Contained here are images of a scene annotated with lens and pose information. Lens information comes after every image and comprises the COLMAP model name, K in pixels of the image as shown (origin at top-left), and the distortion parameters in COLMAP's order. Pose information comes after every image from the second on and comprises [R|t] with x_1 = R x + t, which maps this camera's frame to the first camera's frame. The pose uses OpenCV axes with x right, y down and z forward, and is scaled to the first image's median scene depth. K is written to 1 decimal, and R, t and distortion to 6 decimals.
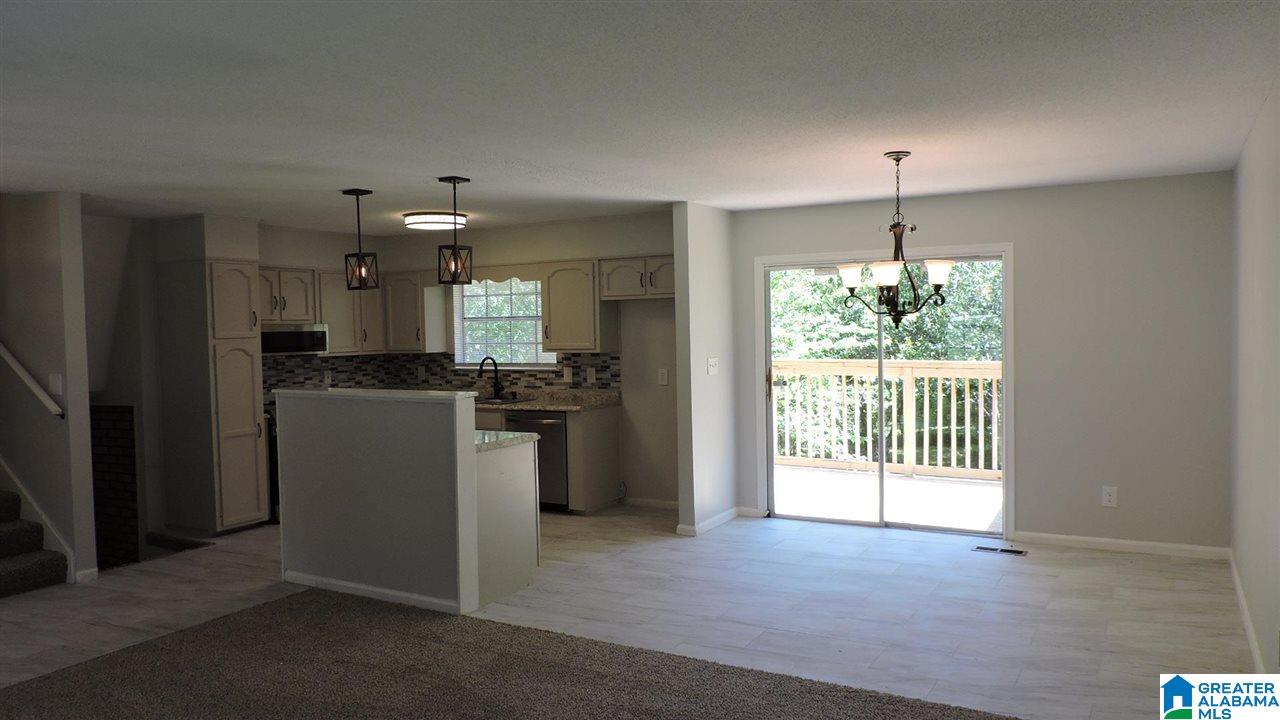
lens RADIAL K [[908.2, 0, 645.8], [0, 908.2, 362.1], [0, 0, 1]] dist [-0.020725, -0.006292]
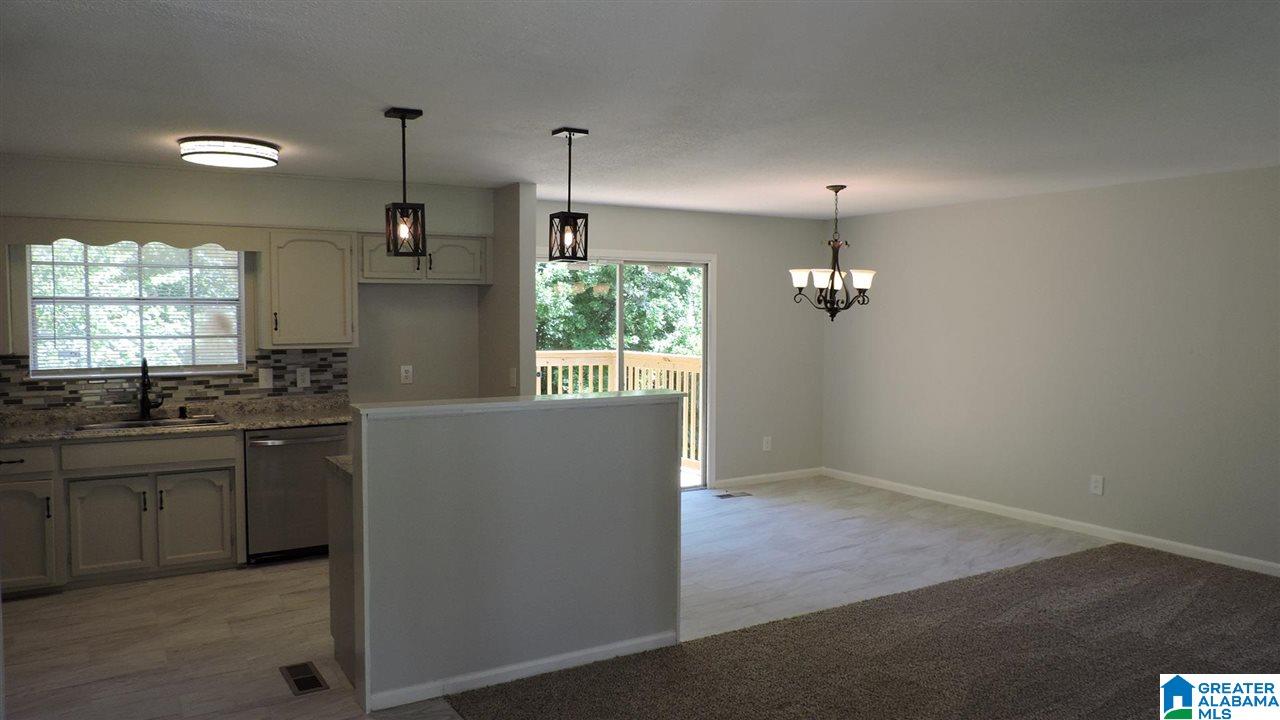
lens RADIAL K [[910.4, 0, 640.0], [0, 910.4, 360.0], [0, 0, 1]] dist [-0.001009, -0.000256]
pose [[0.489650, -0.027666, 0.871480, -0.601641], [0.025352, 0.999526, 0.017487, -0.006843], [-0.871550, 0.013531, 0.490119, 0.365272]]
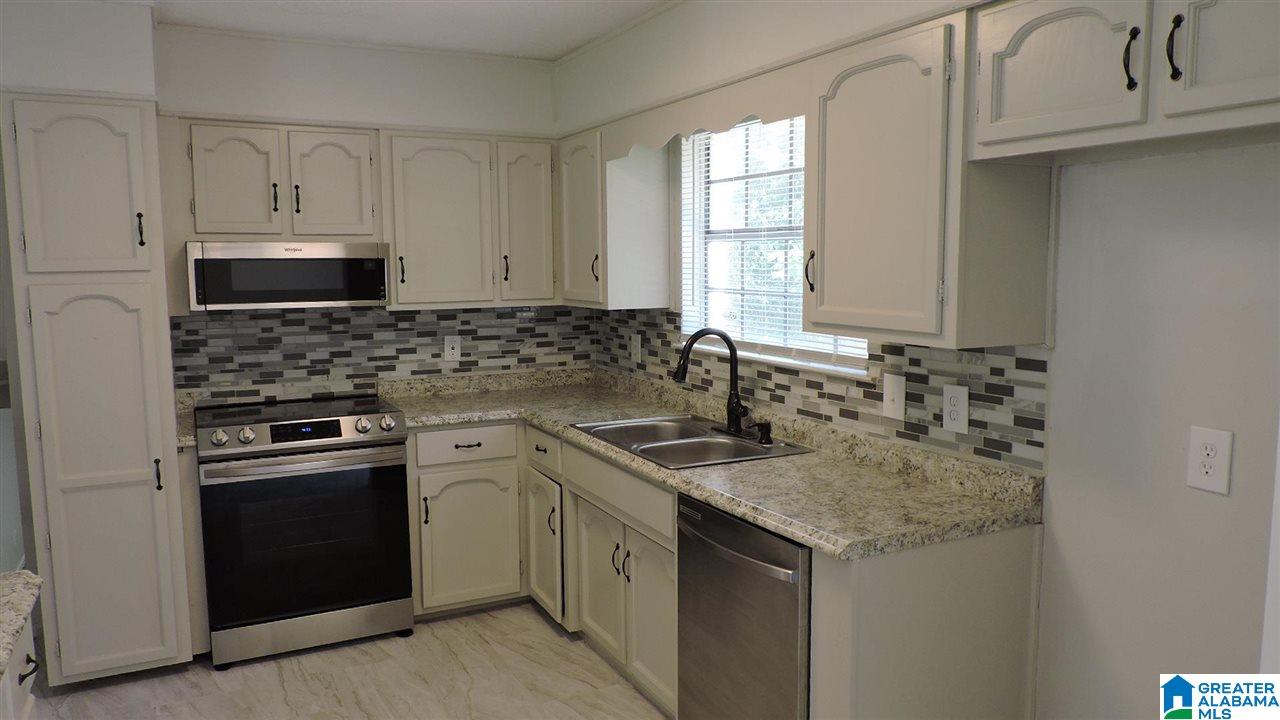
lens RADIAL K [[908.2, 0, 645.8], [0, 908.2, 362.1], [0, 0, 1]] dist [-0.020725, -0.006292]
pose [[0.838339, 0.076612, -0.539740, 0.019759], [-0.032559, 0.995345, 0.090710, -0.027532], [0.544176, -0.058472, 0.836931, 0.674951]]
